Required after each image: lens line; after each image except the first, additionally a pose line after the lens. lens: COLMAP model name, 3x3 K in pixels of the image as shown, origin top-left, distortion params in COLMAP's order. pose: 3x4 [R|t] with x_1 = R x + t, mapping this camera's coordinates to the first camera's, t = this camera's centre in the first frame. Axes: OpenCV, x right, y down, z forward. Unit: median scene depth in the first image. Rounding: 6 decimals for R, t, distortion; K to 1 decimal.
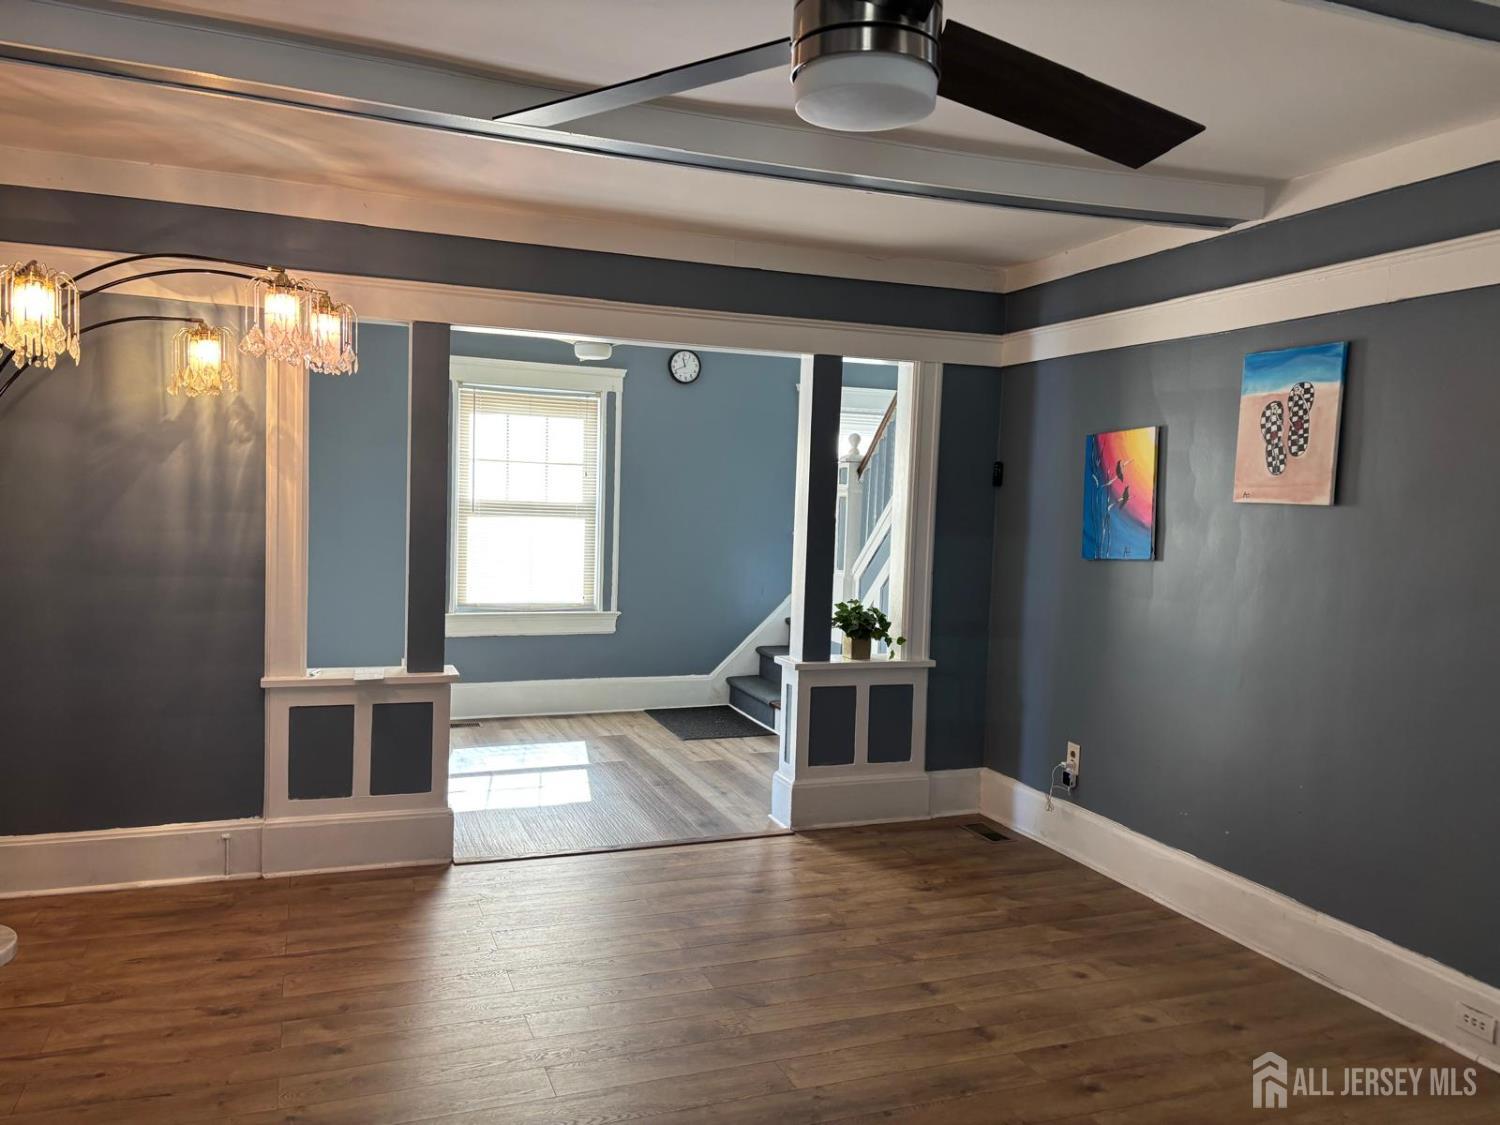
lens RADIAL K [[1157.6, 0, 742.8], [0, 1157.6, 565.9], [0, 0, 1]] dist [0.033396, -0.031937]
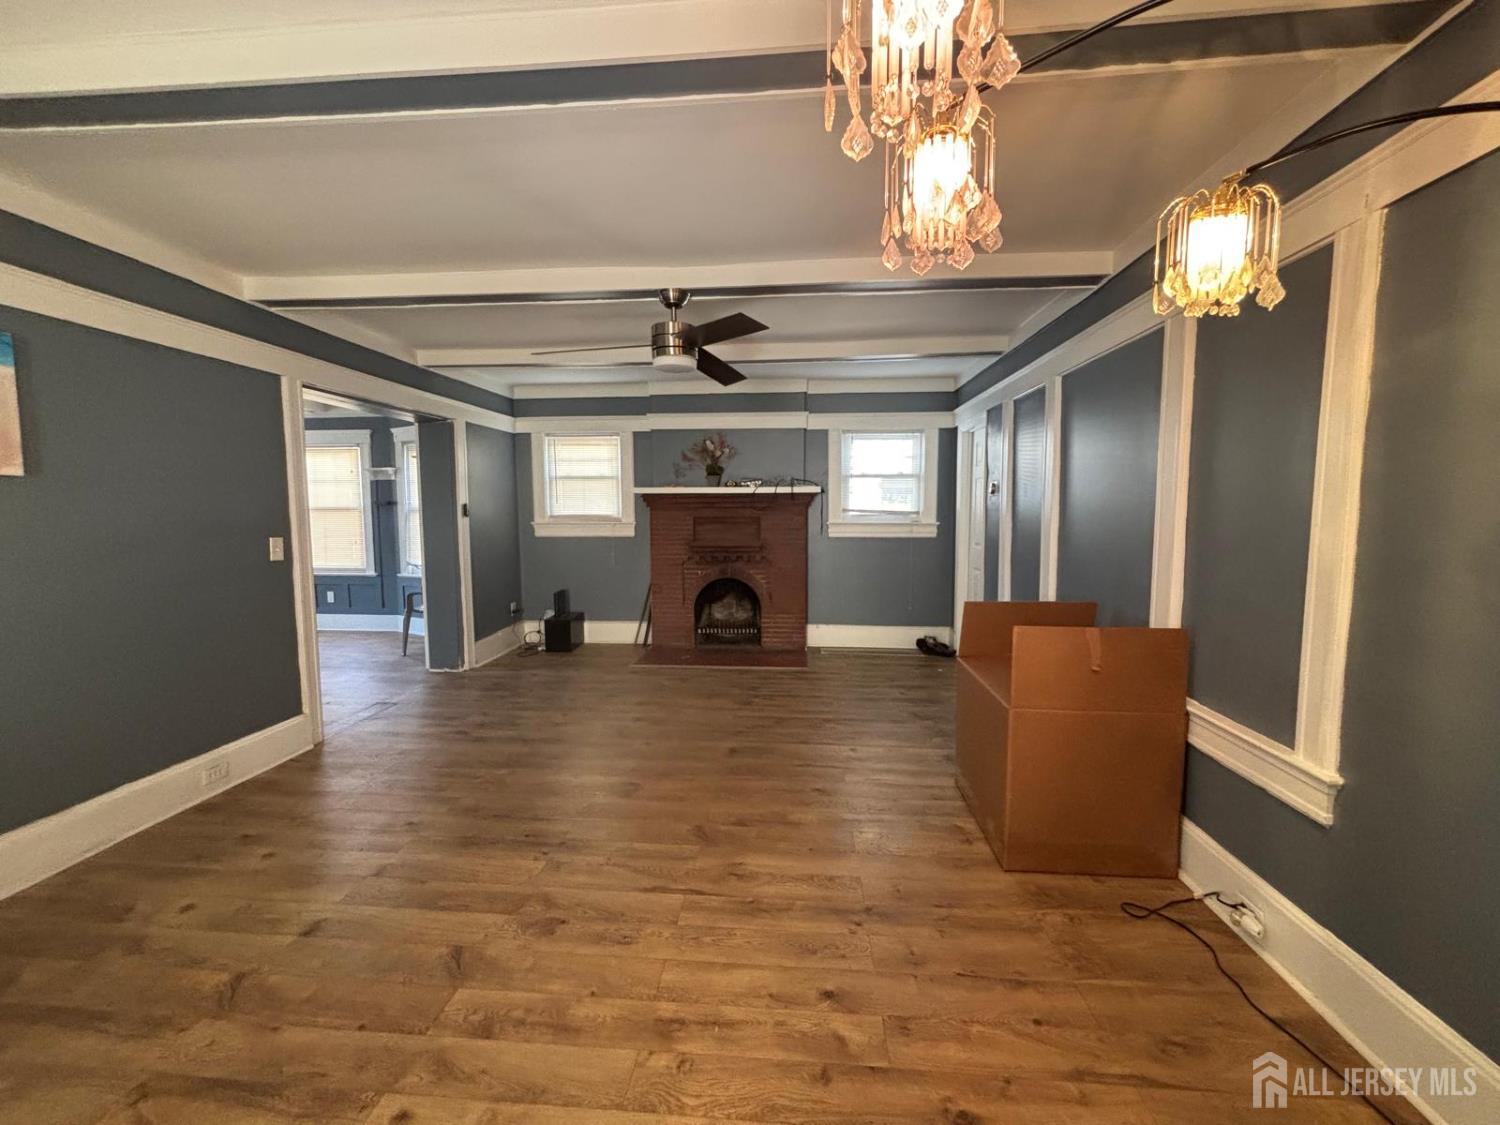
lens RADIAL K [[610.3, 0, 745.3], [0, 610.3, 564.1], [0, 0, 1]] dist [0.002257, -0.002862]
pose [[-0.901051, -0.067700, 0.428396, -0.448818], [0.003813, 0.986467, 0.163913, -0.068109], [-0.433696, 0.149328, -0.888600, 1.346359]]
